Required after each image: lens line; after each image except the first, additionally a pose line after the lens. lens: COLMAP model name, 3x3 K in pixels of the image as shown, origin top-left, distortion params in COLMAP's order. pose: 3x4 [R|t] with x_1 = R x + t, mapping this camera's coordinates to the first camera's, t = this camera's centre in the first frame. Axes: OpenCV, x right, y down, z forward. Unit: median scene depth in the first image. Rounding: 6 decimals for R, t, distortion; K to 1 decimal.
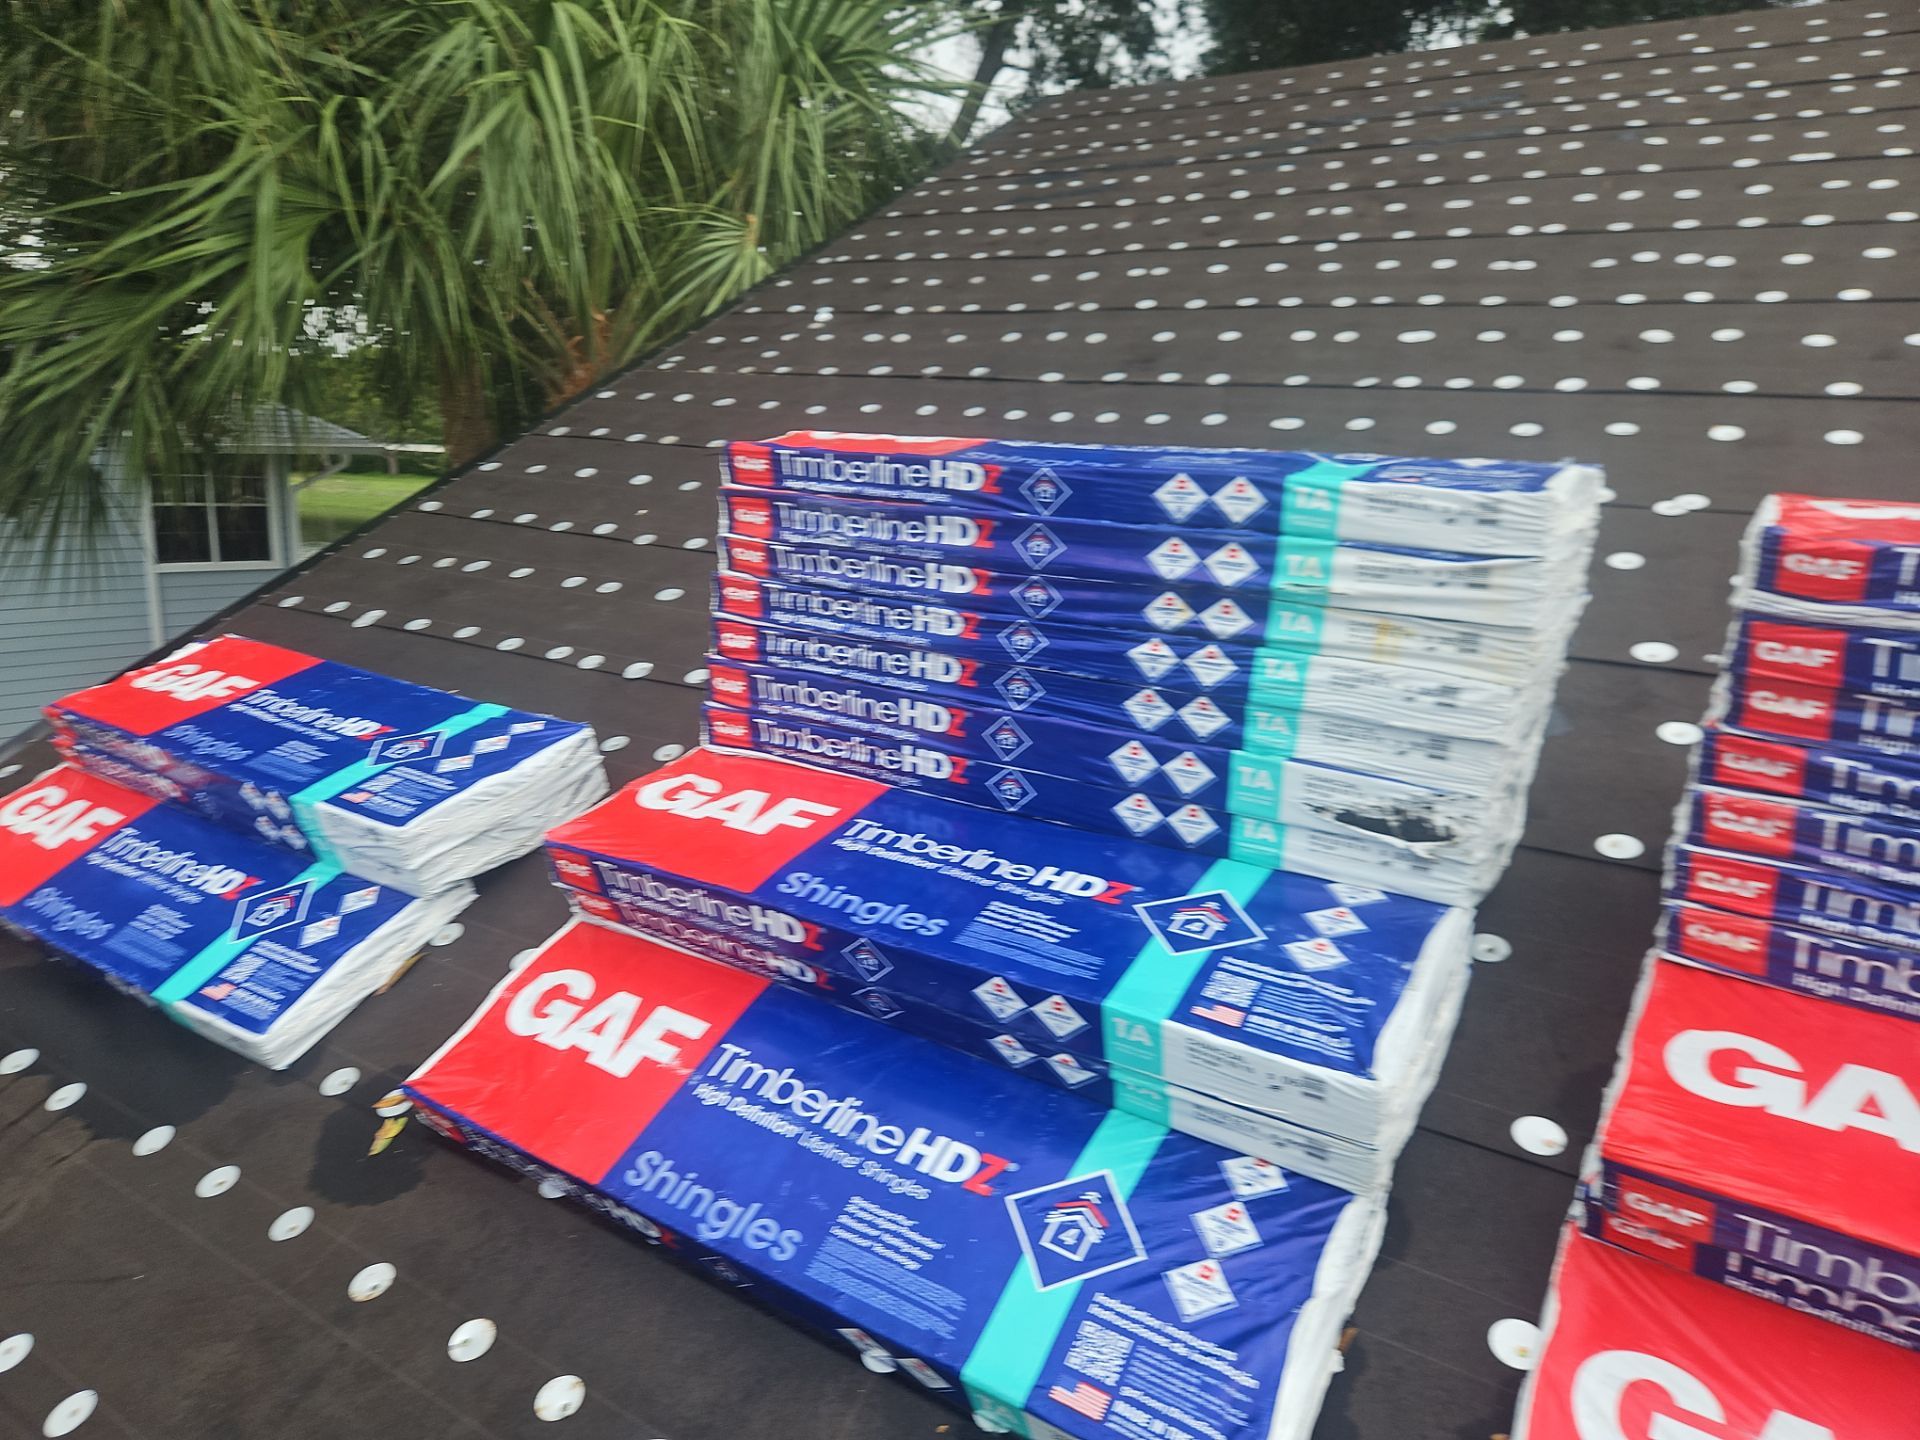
lens RADIAL K [[1213.0, 0, 957.1], [0, 1213.0, 744.5], [0, 0, 1]] dist [0.002838, -0.002179]
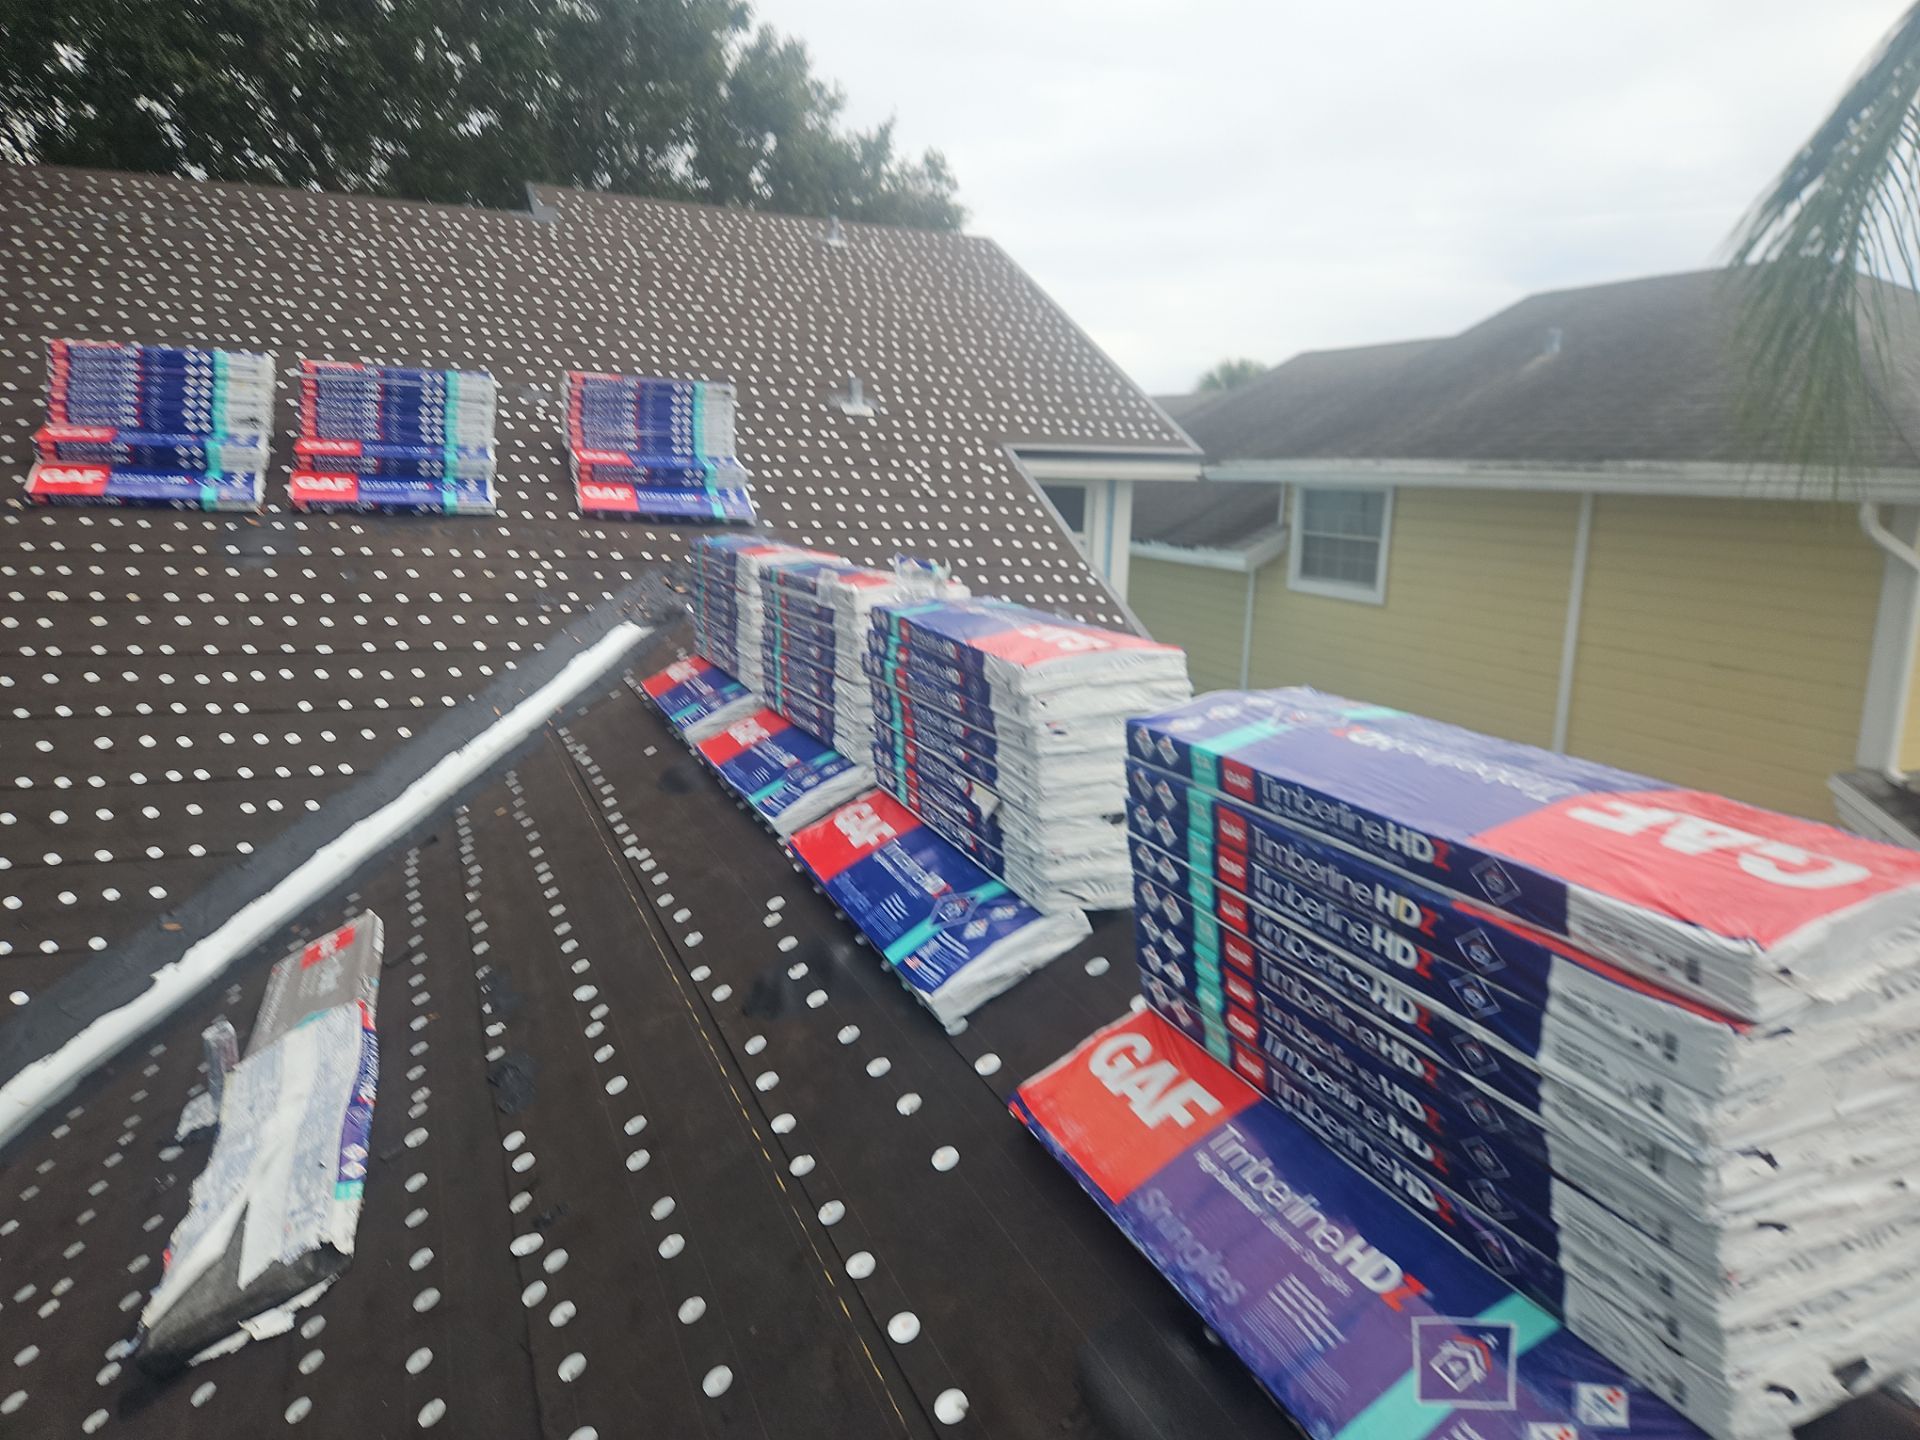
lens RADIAL K [[1387.2, 0, 956.7], [0, 1387.2, 720.6], [0, 0, 1]] dist [0.091062, -0.097167]
pose [[0.594015, -0.161705, 0.788034, -2.910087], [0.181201, 0.981310, 0.064777, 1.524679], [-0.783781, 0.104315, 0.612214, -5.124289]]
